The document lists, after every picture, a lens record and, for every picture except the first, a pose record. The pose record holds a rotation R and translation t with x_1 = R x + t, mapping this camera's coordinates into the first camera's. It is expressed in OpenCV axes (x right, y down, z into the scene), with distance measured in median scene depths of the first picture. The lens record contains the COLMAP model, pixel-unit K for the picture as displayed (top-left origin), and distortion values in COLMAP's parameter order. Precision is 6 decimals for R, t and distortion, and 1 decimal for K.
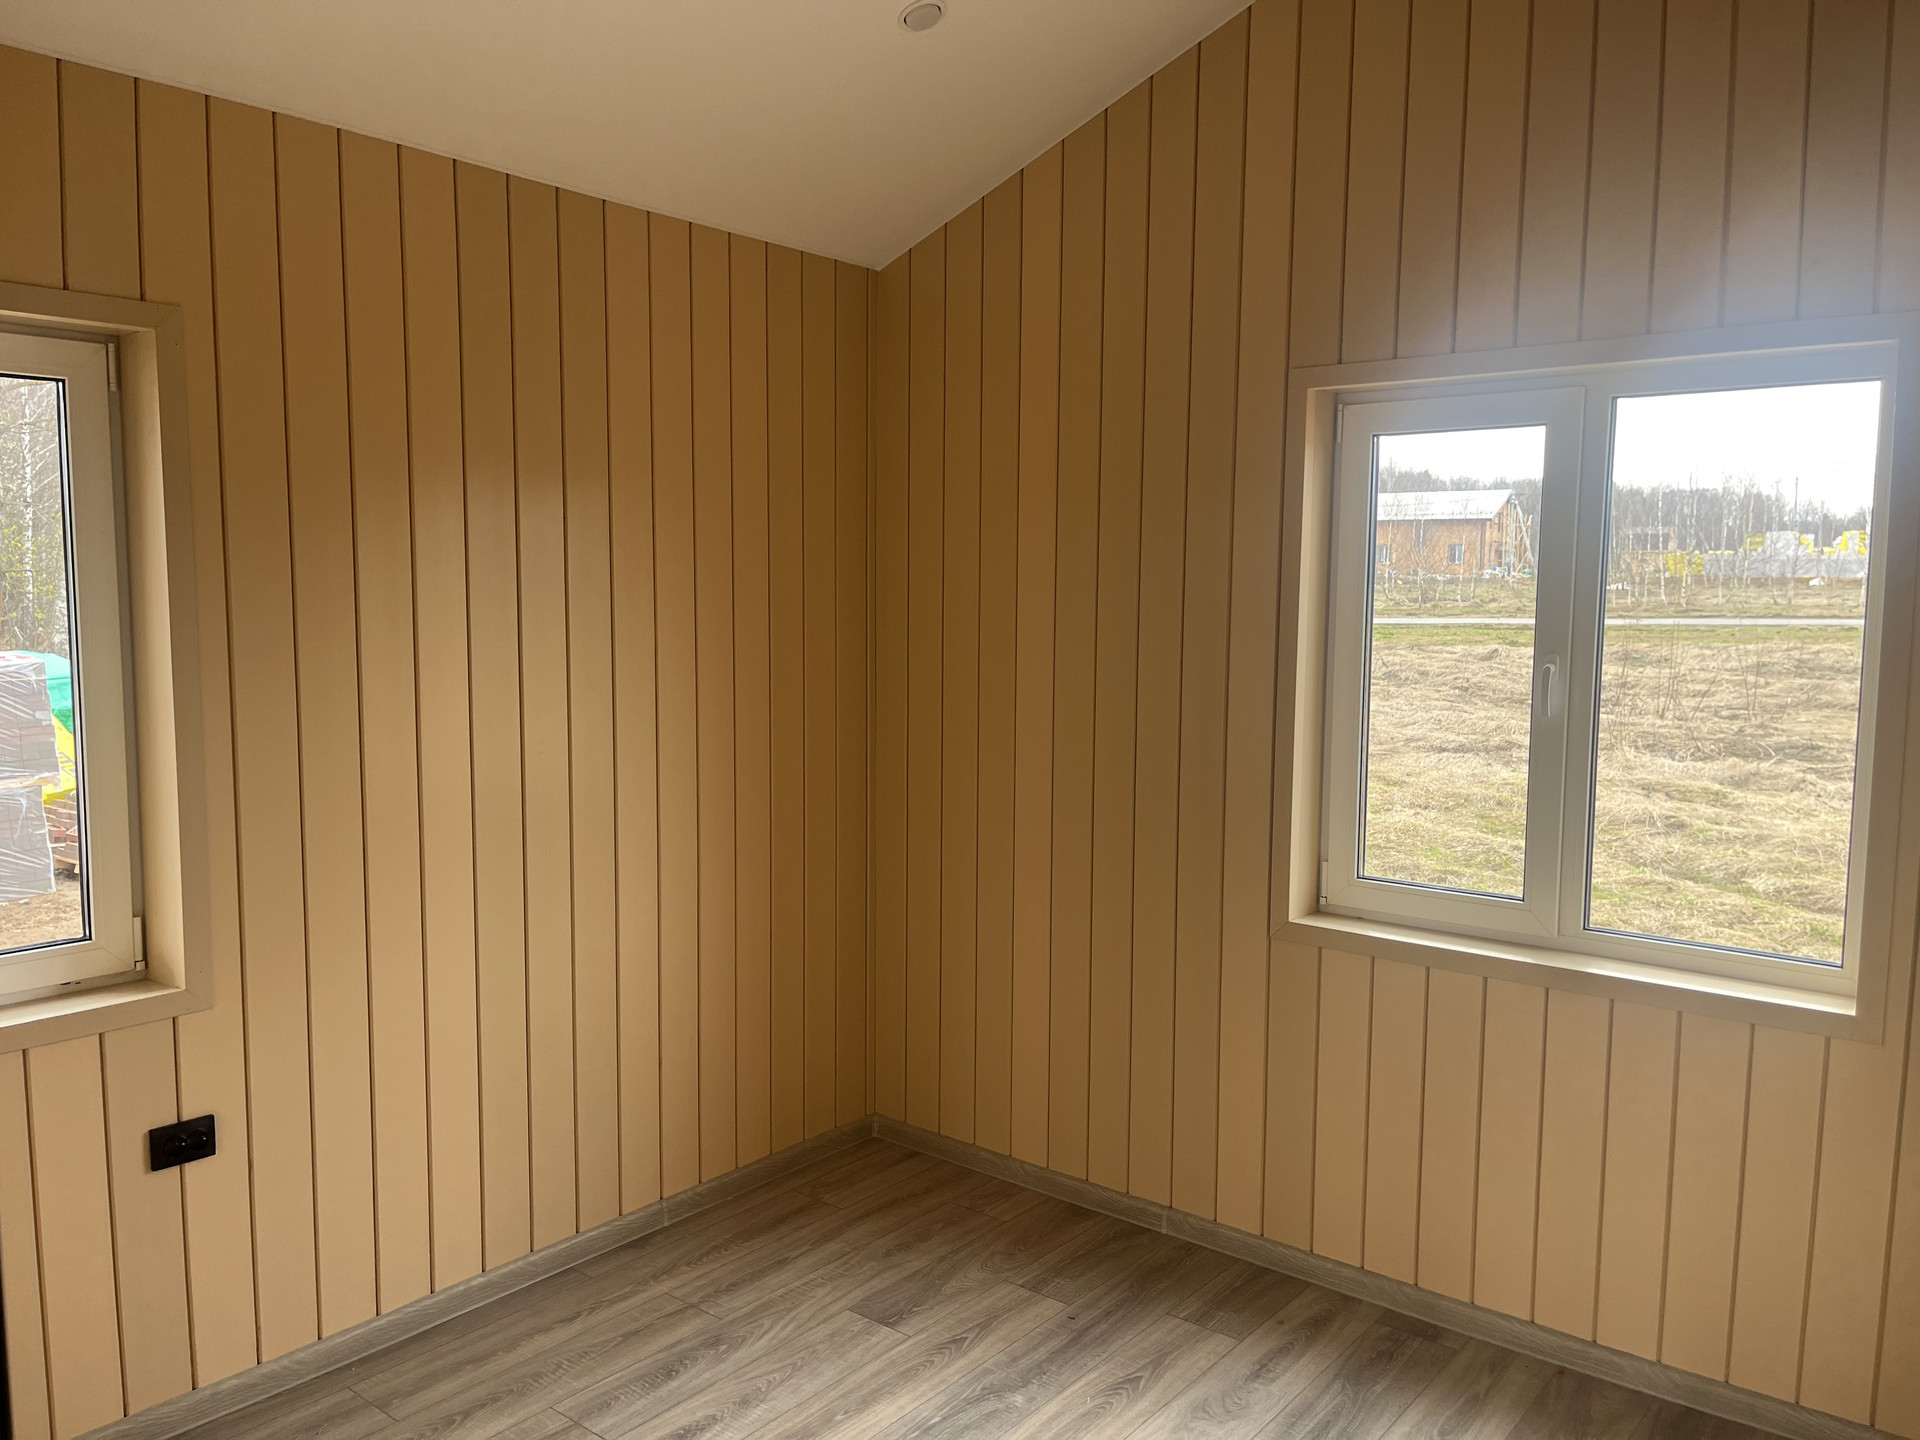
lens RADIAL K [[1457.5, 0, 956.3], [0, 1457.5, 739.0], [0, 0, 1]] dist [0.061136, -0.066131]
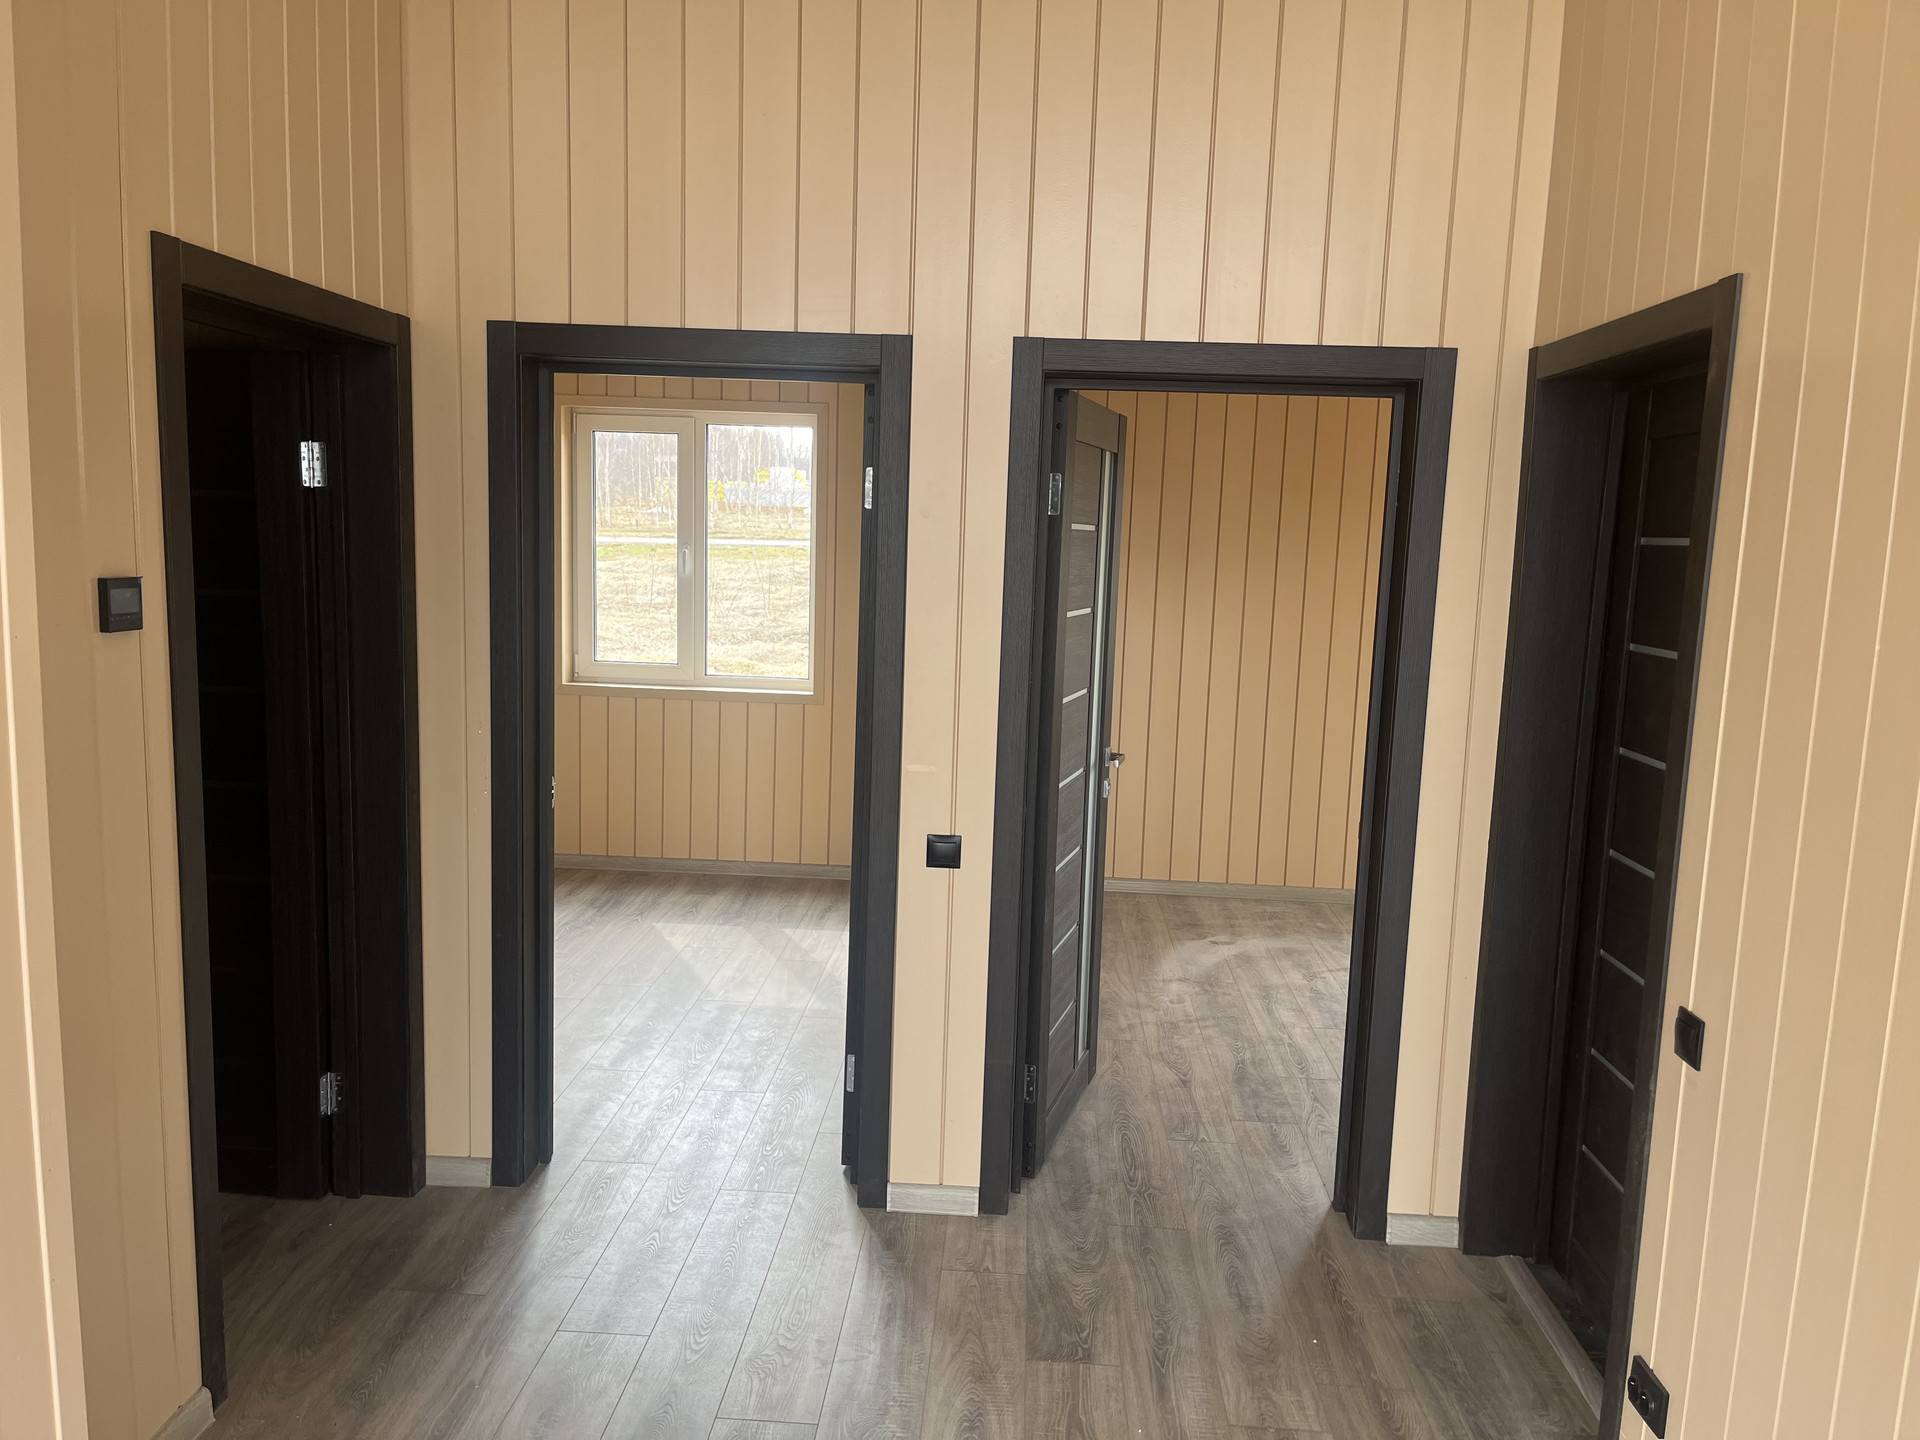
lens RADIAL K [[1457.5, 0, 956.3], [0, 1457.5, 739.0], [0, 0, 1]] dist [0.061136, -0.066131]
pose [[0.811902, -0.068615, 0.579748, -0.074549], [0.036824, 0.997111, 0.066443, 0.013886], [-0.582632, -0.032596, 0.812082, -0.136759]]
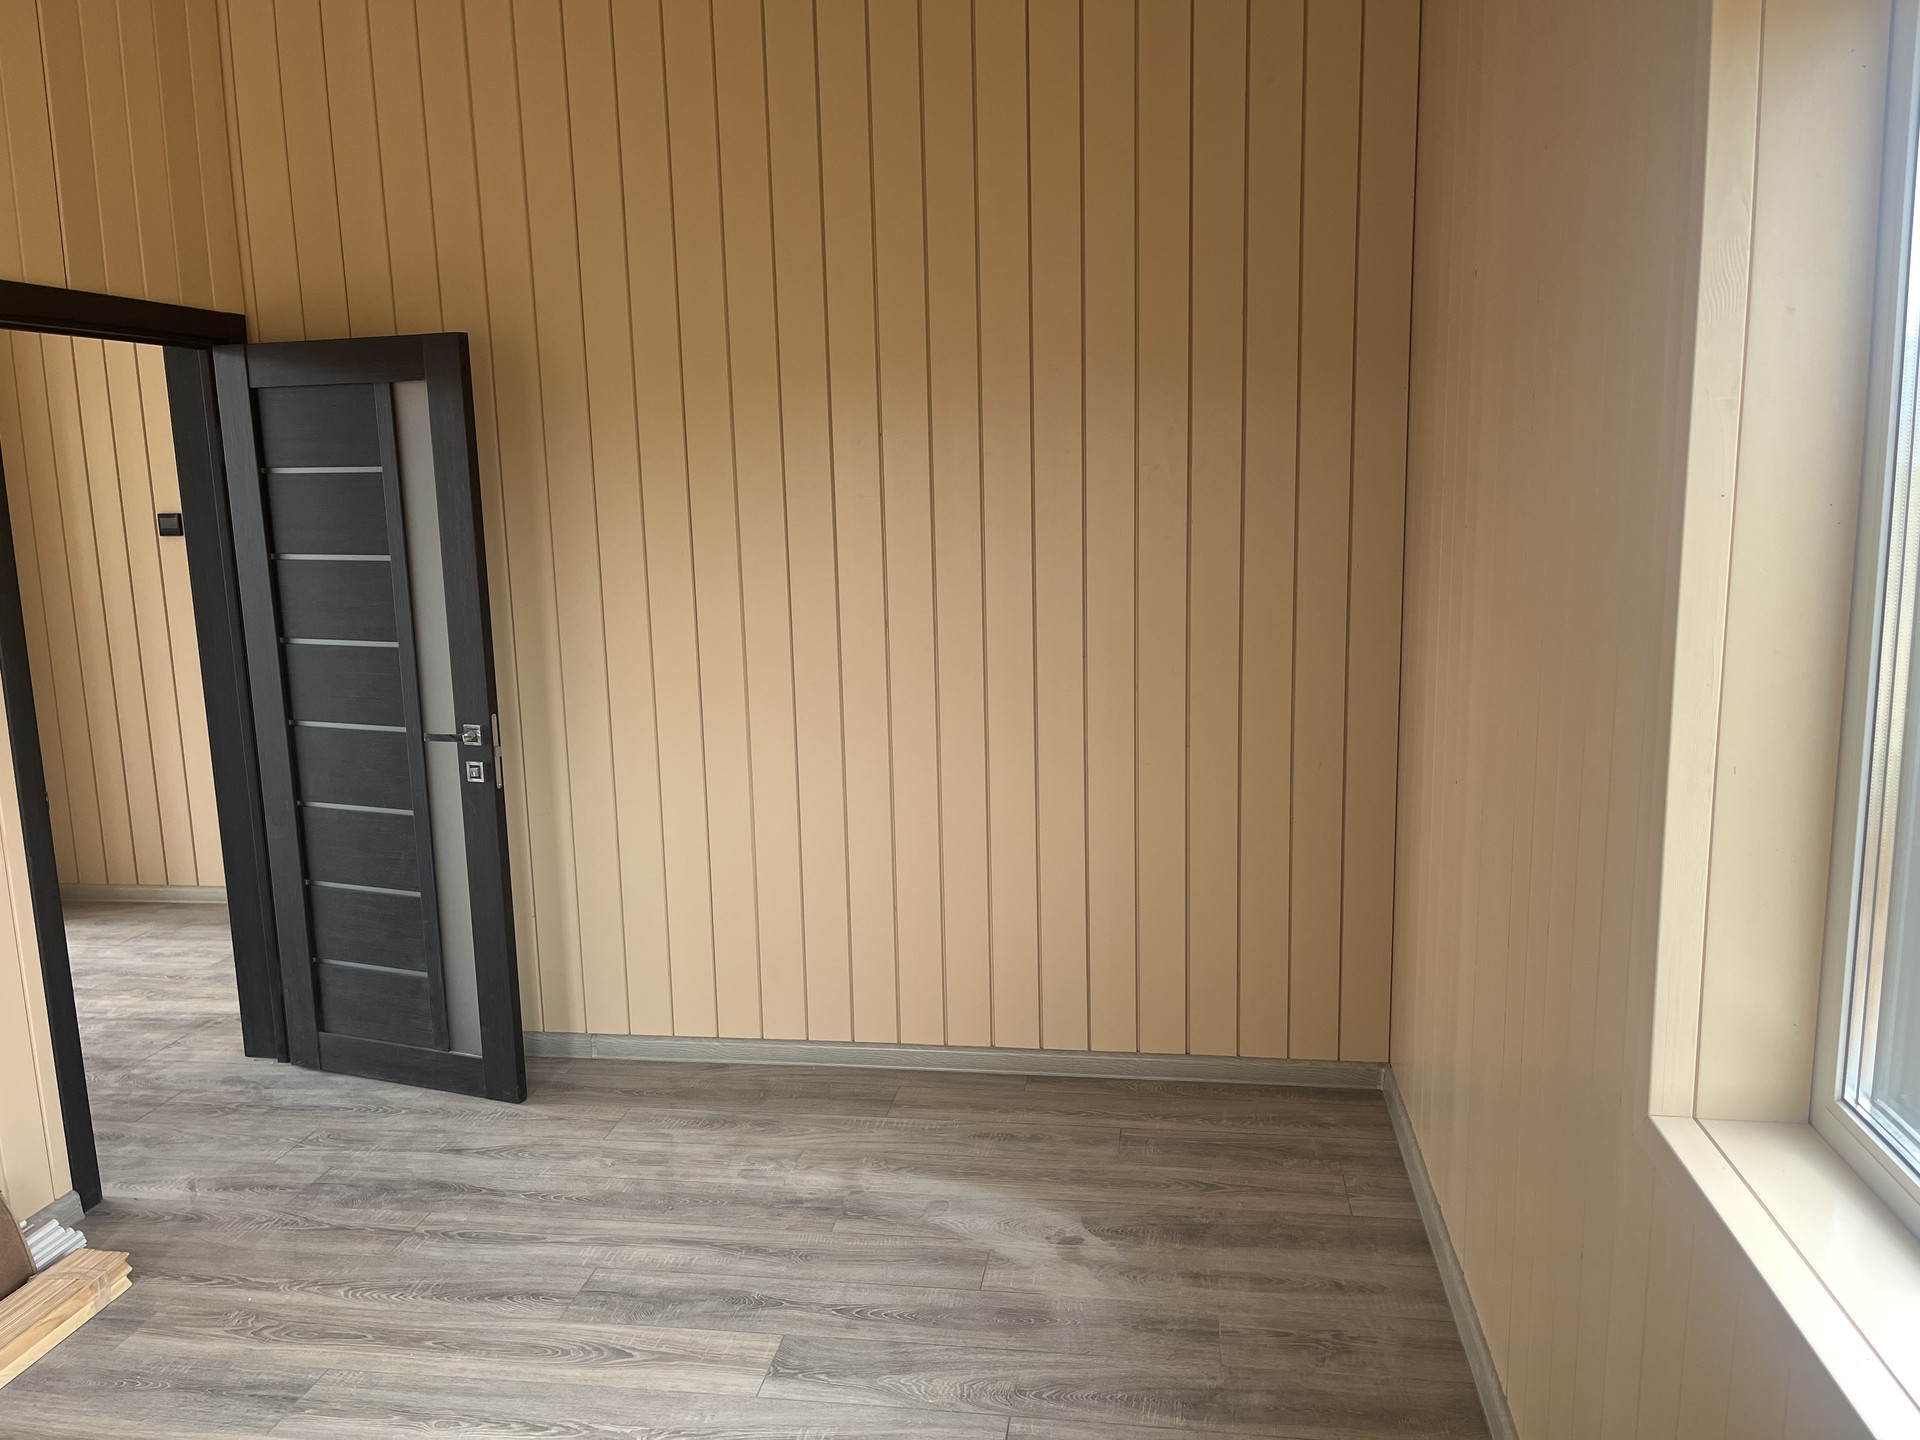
lens RADIAL K [[1457.5, 0, 956.3], [0, 1457.5, 739.0], [0, 0, 1]] dist [0.061136, -0.066131]
pose [[0.500968, 0.133435, -0.855118, 0.228507], [-0.063927, 0.991049, 0.117194, 0.007022], [0.863102, -0.004045, 0.505014, -0.027101]]
